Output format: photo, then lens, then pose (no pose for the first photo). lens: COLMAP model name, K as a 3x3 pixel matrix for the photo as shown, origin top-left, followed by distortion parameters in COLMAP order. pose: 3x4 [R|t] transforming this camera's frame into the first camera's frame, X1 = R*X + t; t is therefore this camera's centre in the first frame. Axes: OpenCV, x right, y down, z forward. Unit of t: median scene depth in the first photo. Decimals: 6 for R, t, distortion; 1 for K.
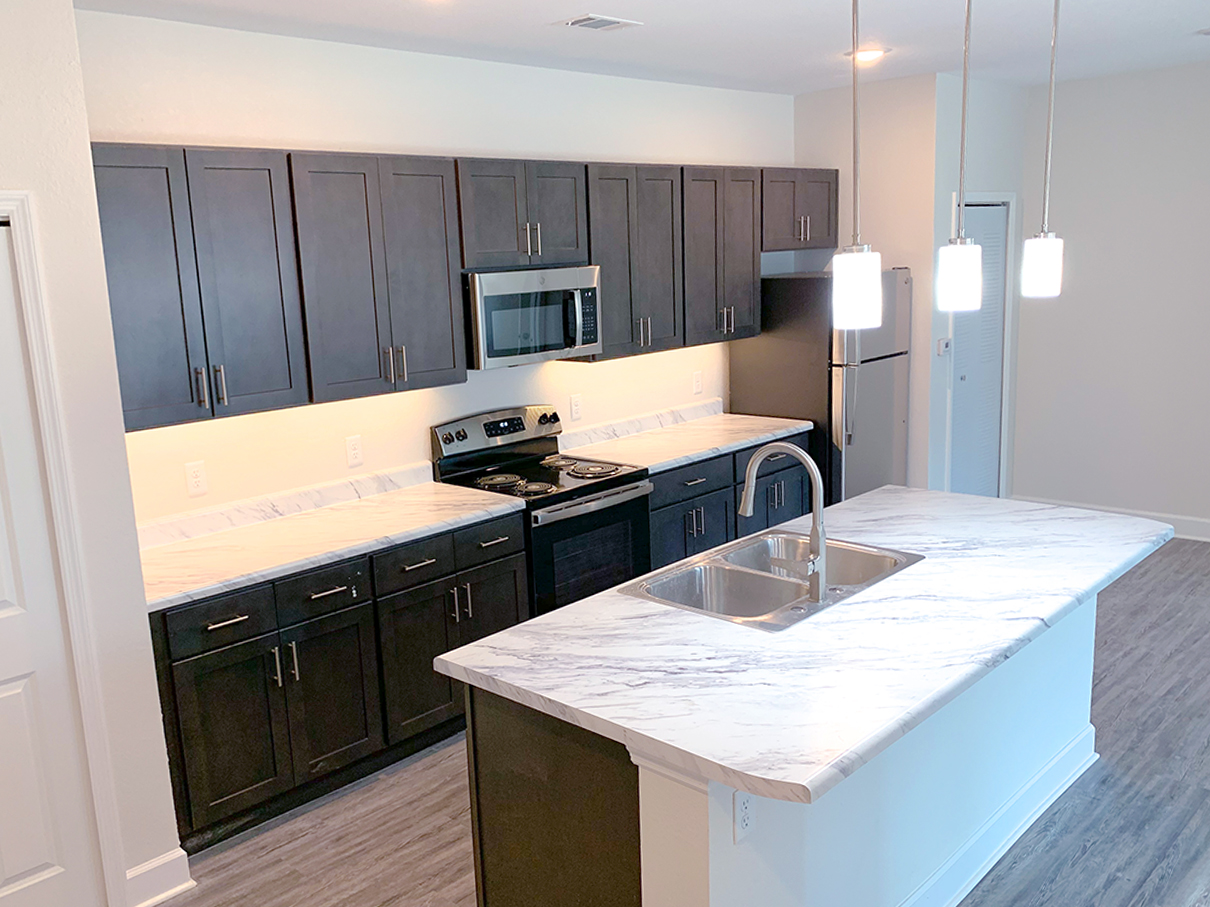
lens RADIAL K [[1053.4, 0, 605.0], [0, 1053.4, 453.5], [0, 0, 1]] dist [0.000808, -0.000413]
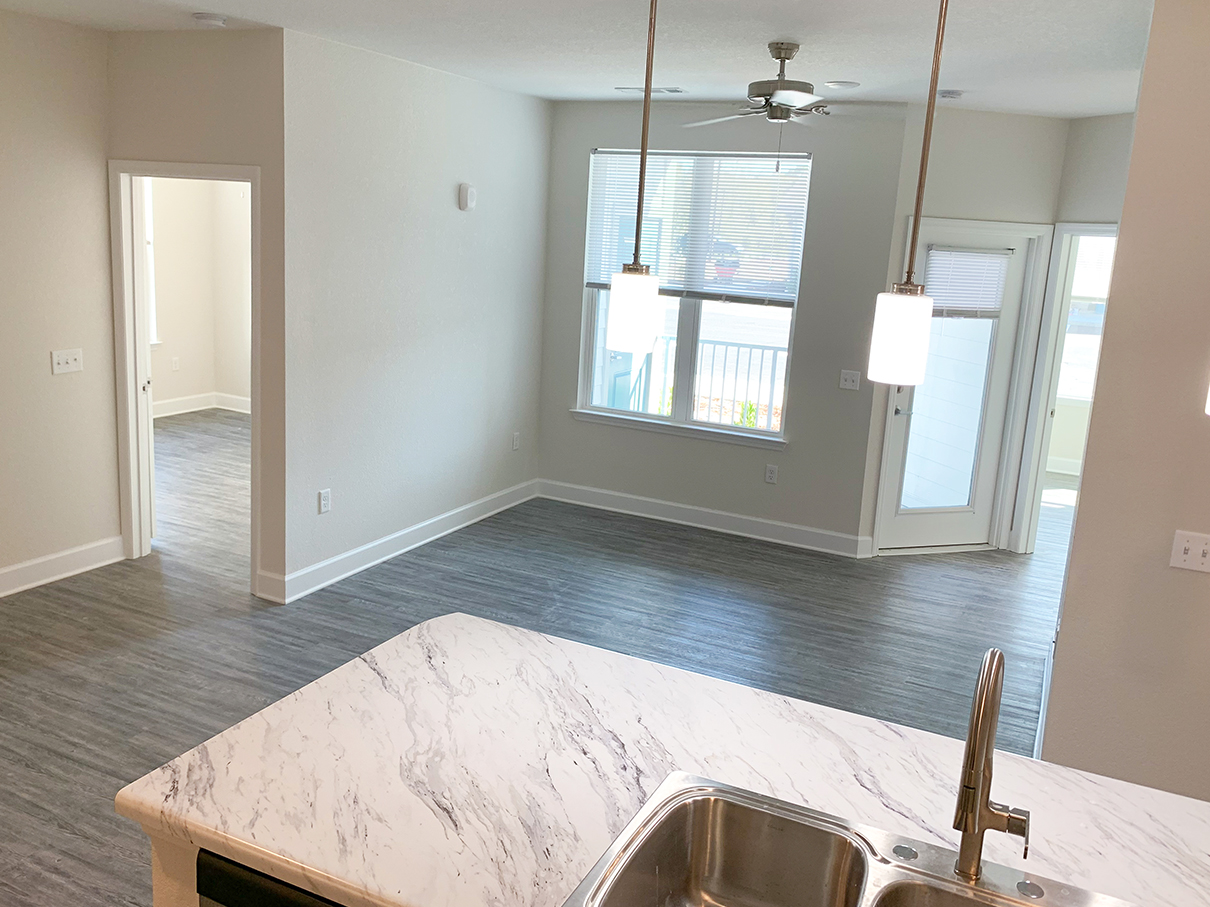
lens RADIAL K [[1053.4, 0, 605.0], [0, 1053.4, 453.5], [0, 0, 1]] dist [0.000808, -0.000413]
pose [[-0.300997, -0.186689, 0.935173, -0.220522], [0.141383, 0.961077, 0.237366, -0.223313], [-0.943086, 0.203664, -0.262887, 1.092430]]
